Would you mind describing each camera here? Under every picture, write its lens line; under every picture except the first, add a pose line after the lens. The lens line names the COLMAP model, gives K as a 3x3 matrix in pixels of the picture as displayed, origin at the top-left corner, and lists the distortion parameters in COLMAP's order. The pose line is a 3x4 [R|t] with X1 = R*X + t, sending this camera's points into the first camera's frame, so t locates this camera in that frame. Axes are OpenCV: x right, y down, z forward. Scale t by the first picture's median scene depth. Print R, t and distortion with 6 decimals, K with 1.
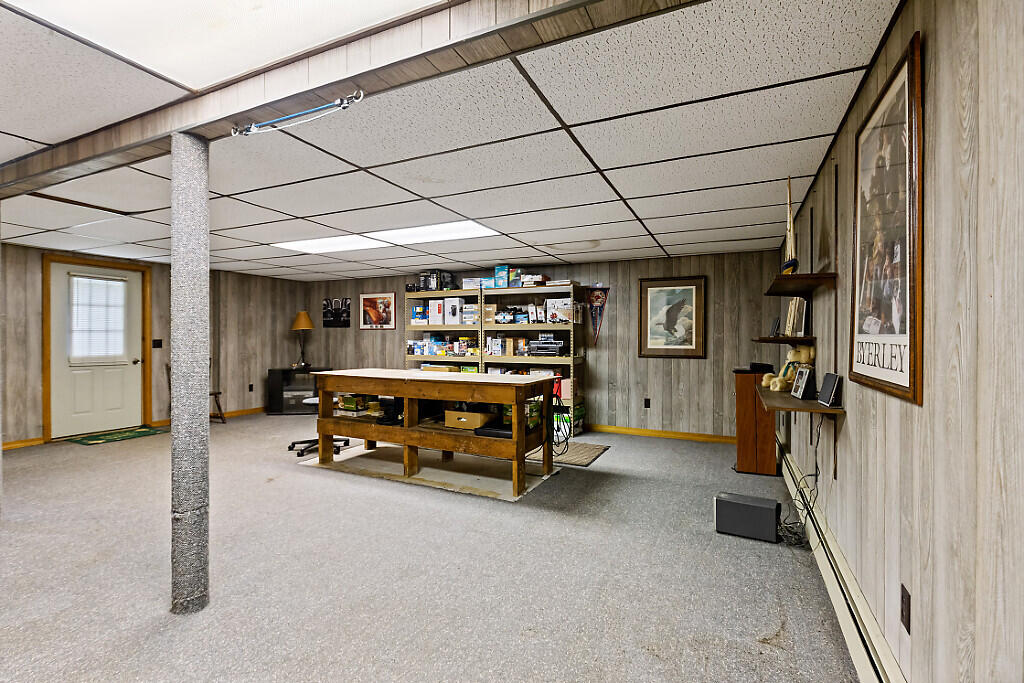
lens RADIAL K [[468.6, 0, 509.2], [0, 468.6, 342.2], [0, 0, 1]] dist [-0.002211, 0.000795]
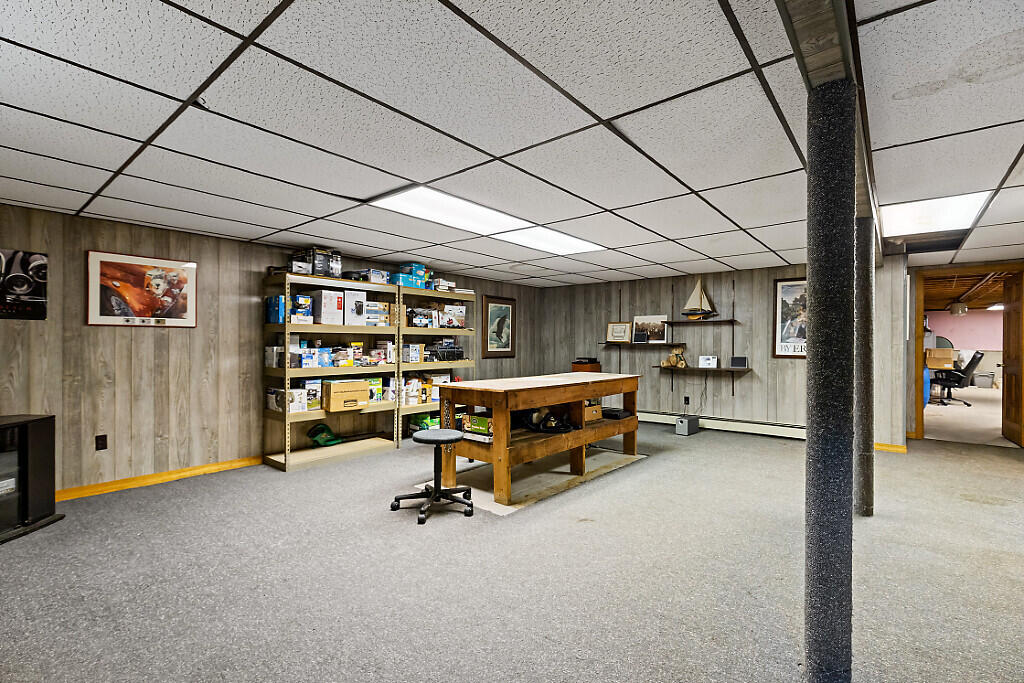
lens RADIAL K [[468.6, 0, 508.3], [0, 468.6, 340.4], [0, 0, 1]] dist [-0.002211, 0.000795]
pose [[0.244420, 0.004472, 0.969659, -0.809972], [0.008124, 0.999945, -0.006659, -0.006115], [-0.969636, 0.009505, 0.244370, 0.570243]]
